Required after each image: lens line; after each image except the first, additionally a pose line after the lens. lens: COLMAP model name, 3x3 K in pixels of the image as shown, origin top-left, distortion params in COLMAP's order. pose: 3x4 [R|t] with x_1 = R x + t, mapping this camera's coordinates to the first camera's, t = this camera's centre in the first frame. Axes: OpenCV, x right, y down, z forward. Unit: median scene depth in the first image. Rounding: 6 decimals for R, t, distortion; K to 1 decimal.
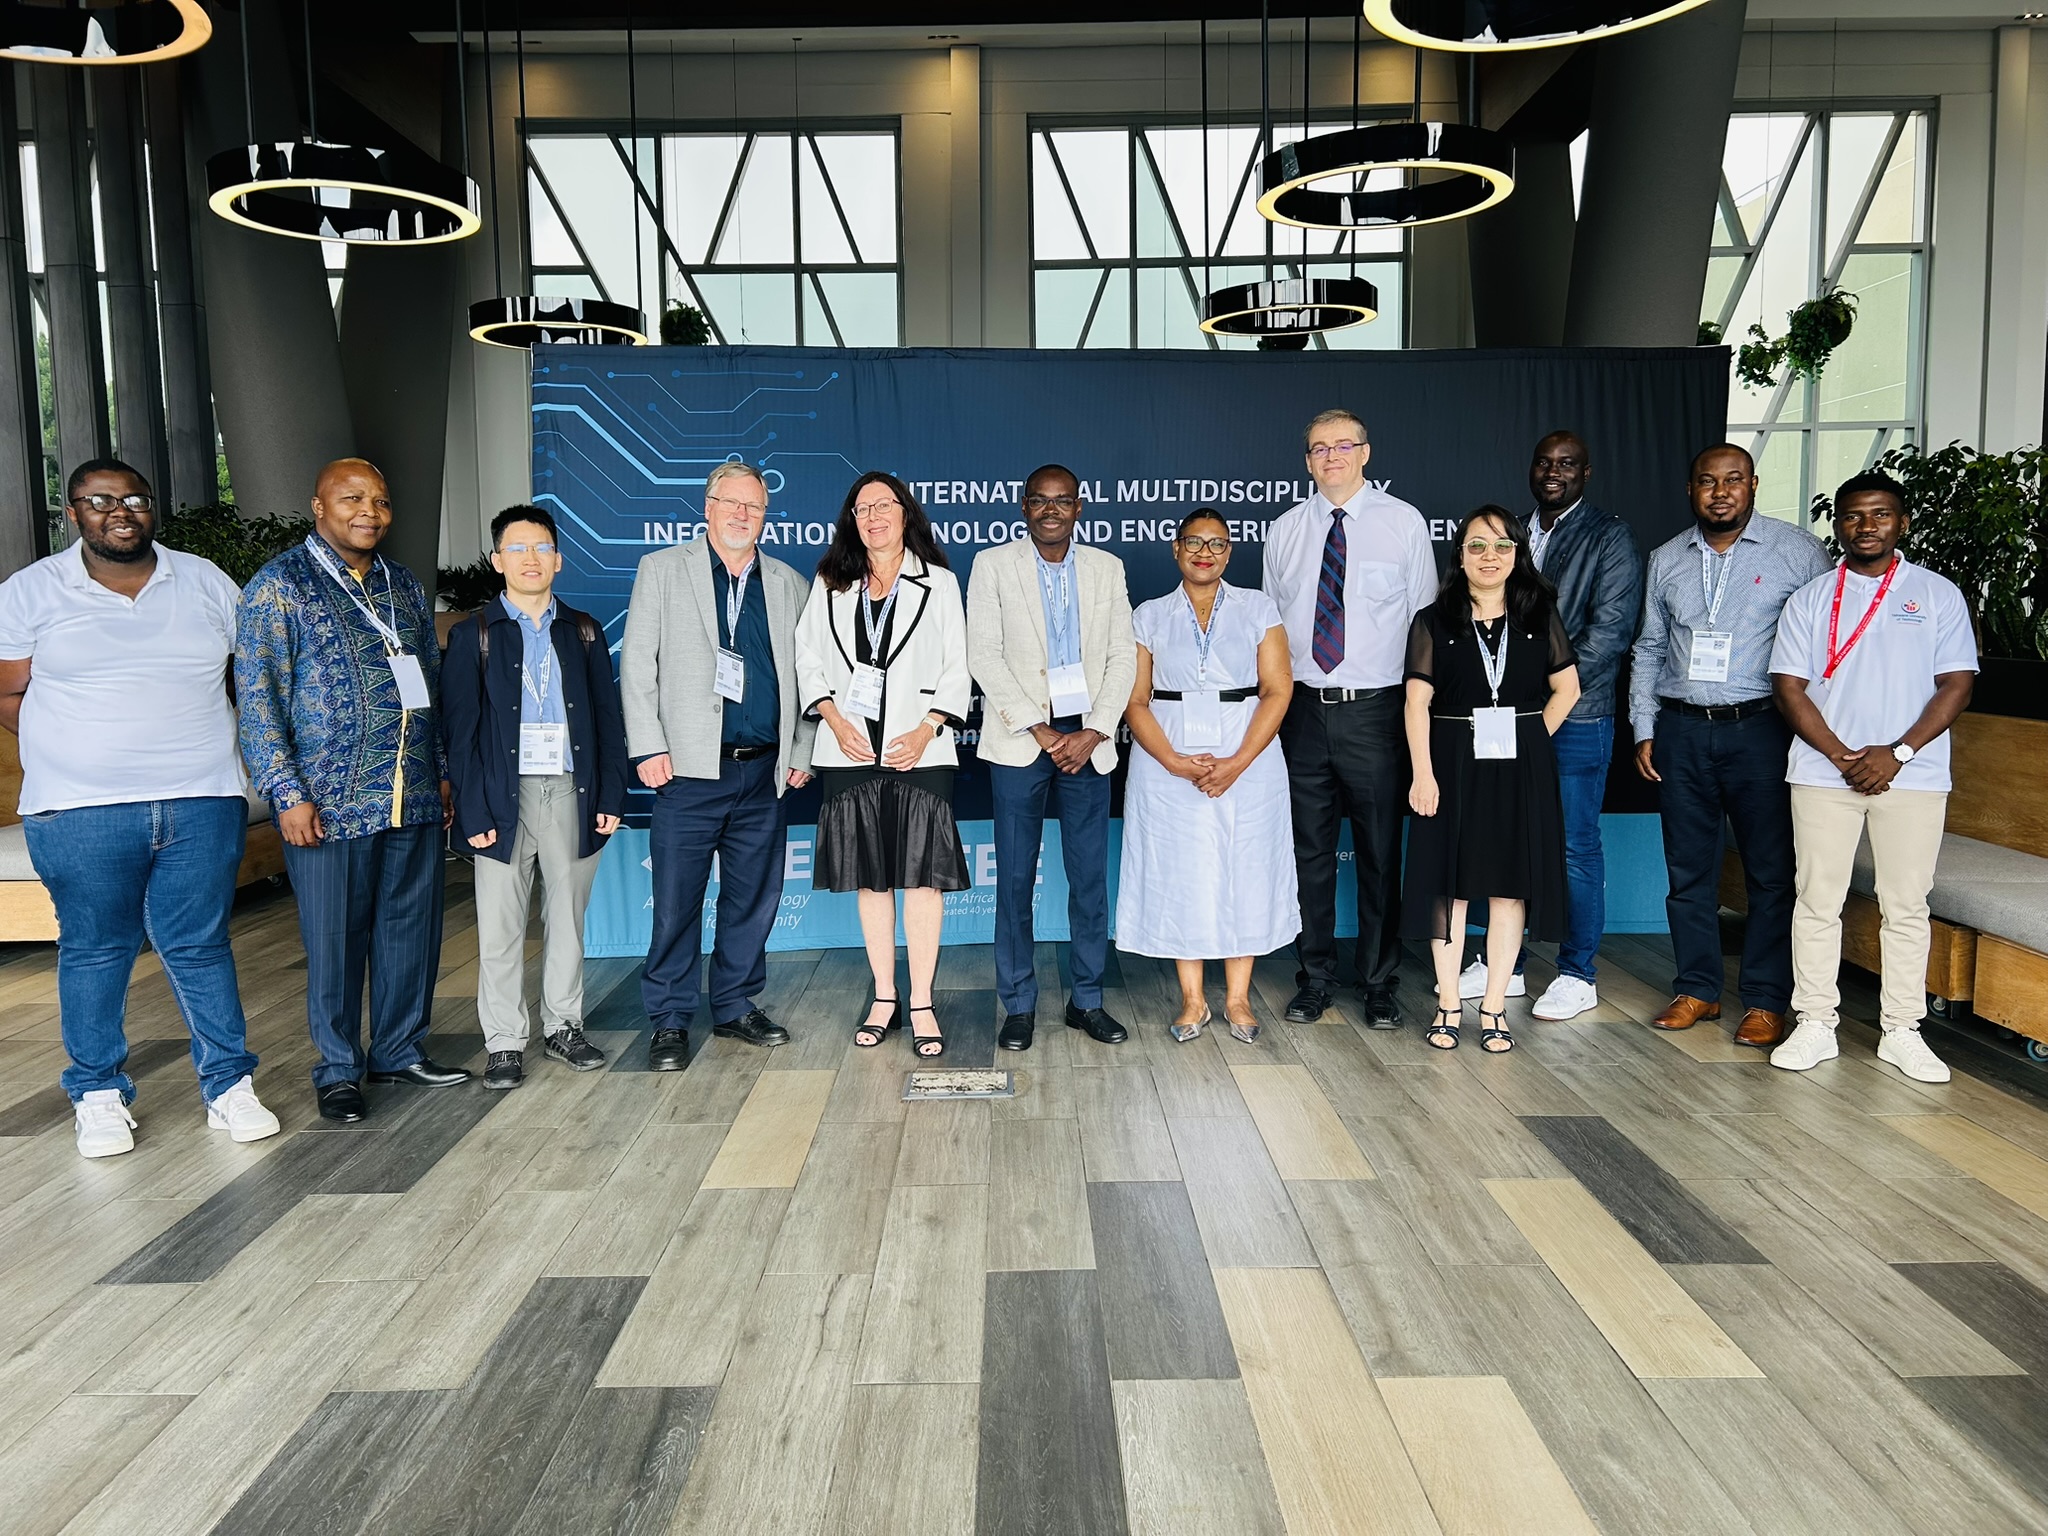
lens RADIAL K [[1558.1, 0, 1017.9], [0, 1558.1, 768.3], [0, 0, 1]] dist [0.007150, -0.059306]
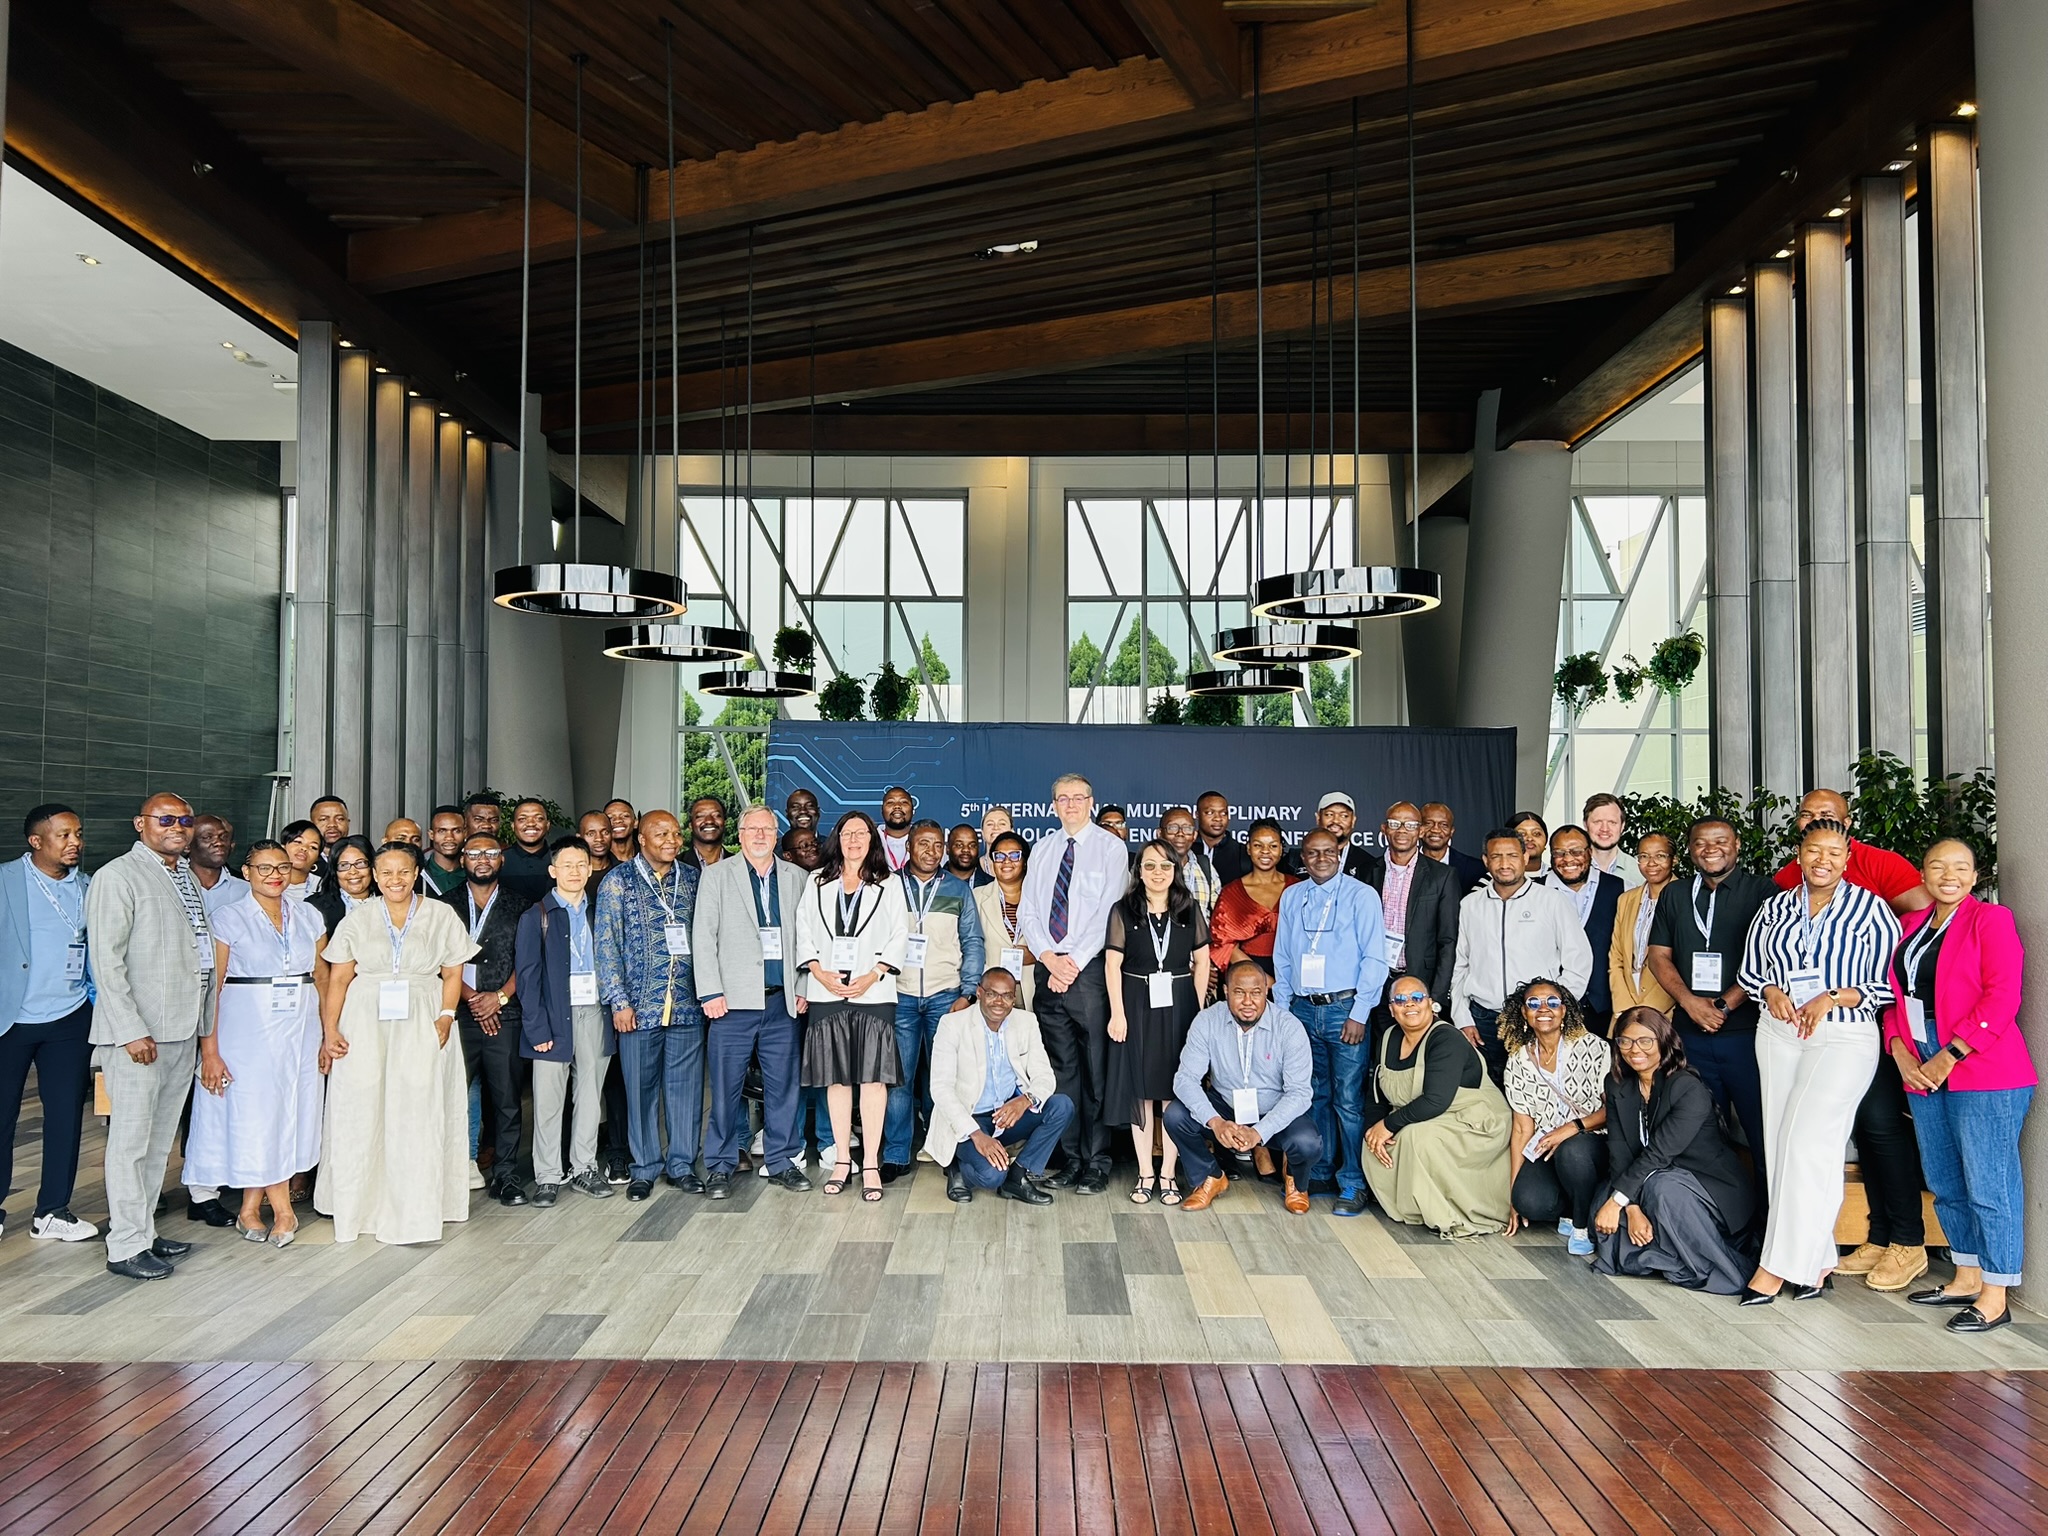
lens RADIAL K [[1558.1, 0, 1010.4], [0, 1558.1, 754.2], [0, 0, 1]] dist [0.007150, -0.059306]
pose [[0.999761, 0.015981, -0.014943, -0.017637], [-0.018060, 0.988328, -0.151270, 0.001831], [0.012351, 0.151503, 0.988380, -0.284574]]
